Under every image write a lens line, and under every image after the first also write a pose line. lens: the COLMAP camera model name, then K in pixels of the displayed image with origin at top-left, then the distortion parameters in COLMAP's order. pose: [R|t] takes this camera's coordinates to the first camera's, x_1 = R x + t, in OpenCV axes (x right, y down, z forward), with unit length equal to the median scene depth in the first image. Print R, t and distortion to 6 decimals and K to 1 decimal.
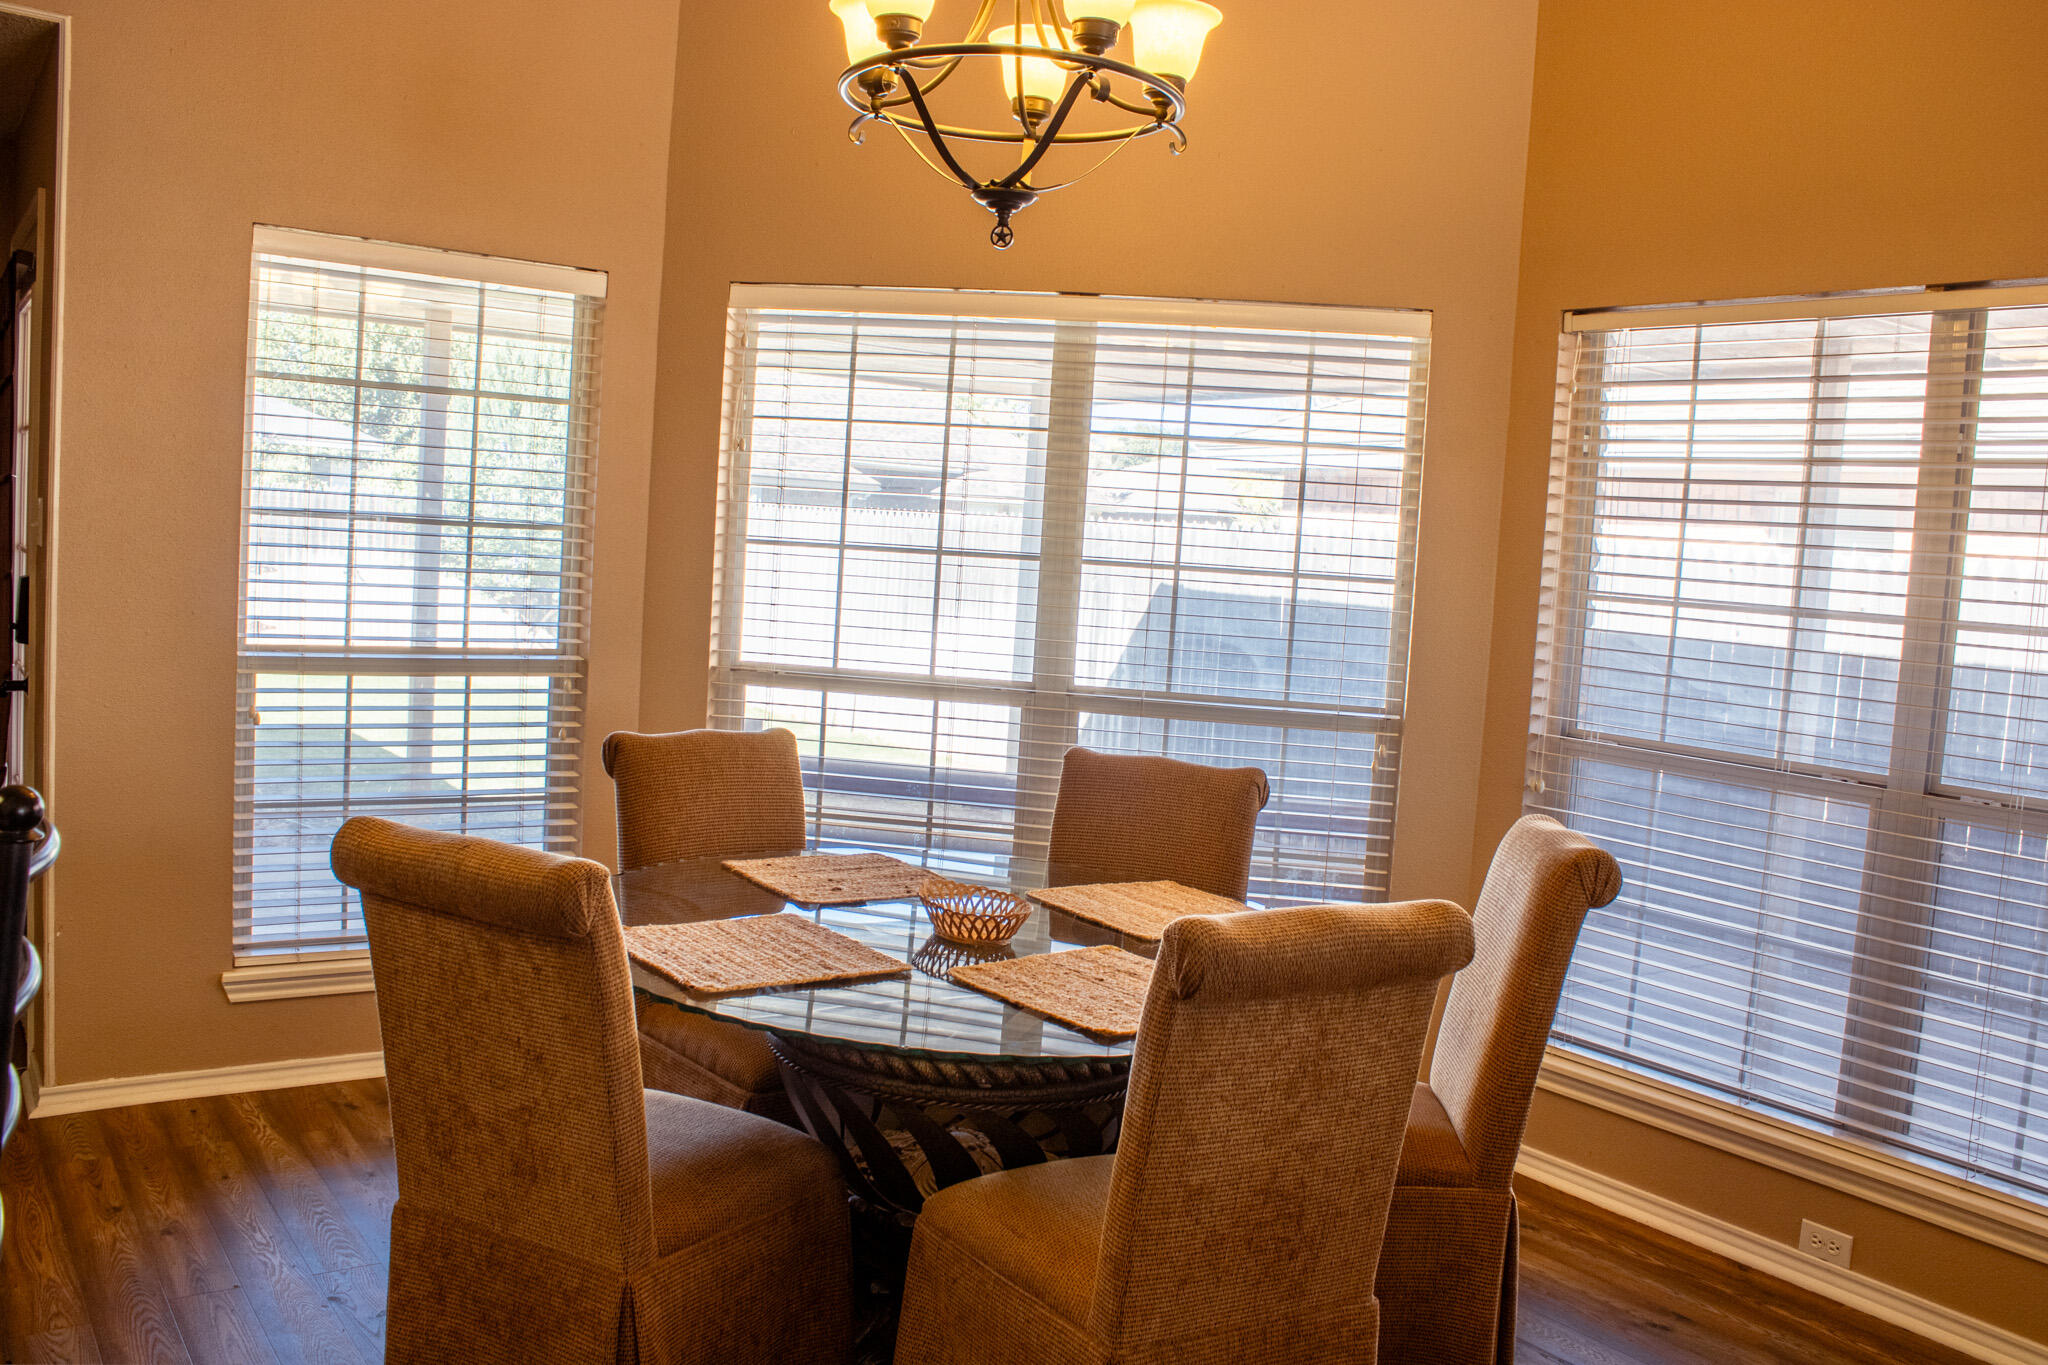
lens RADIAL K [[1712.7, 0, 1024.0], [0, 1712.7, 682.5], [0, 0, 1]] dist [-0.171729, 0.155042]
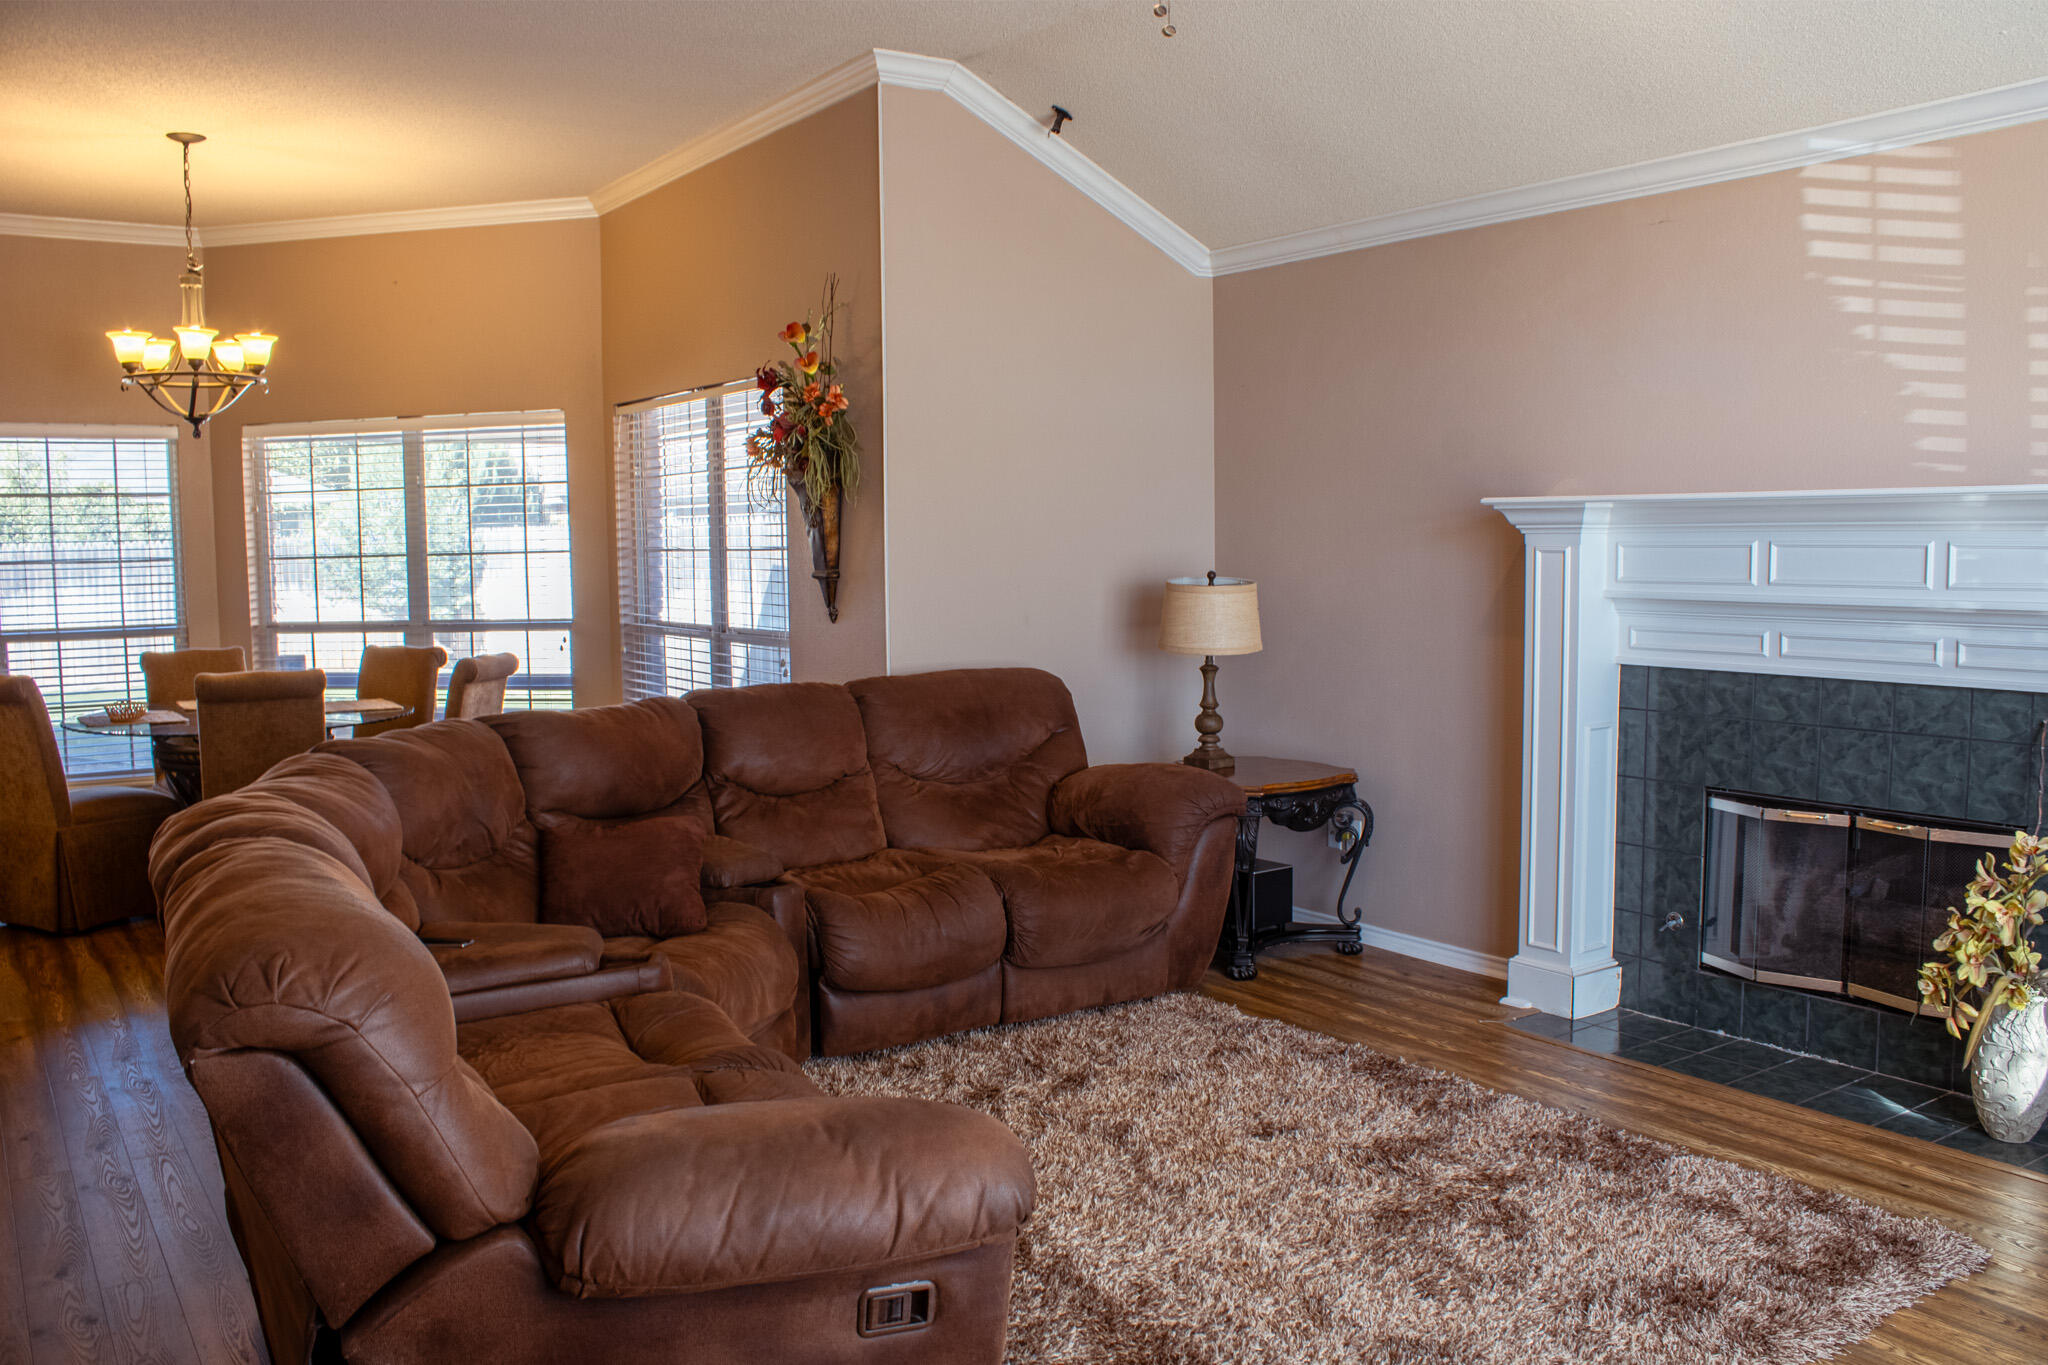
lens RADIAL K [[1712.7, 0, 1024.0], [0, 1712.7, 682.5], [0, 0, 1]] dist [-0.171729, 0.155042]
pose [[0.996283, -0.075622, -0.041247, 0.810280], [0.075621, 0.997135, -0.001590, 0.132632], [0.041249, -0.001535, 0.999148, -0.896280]]
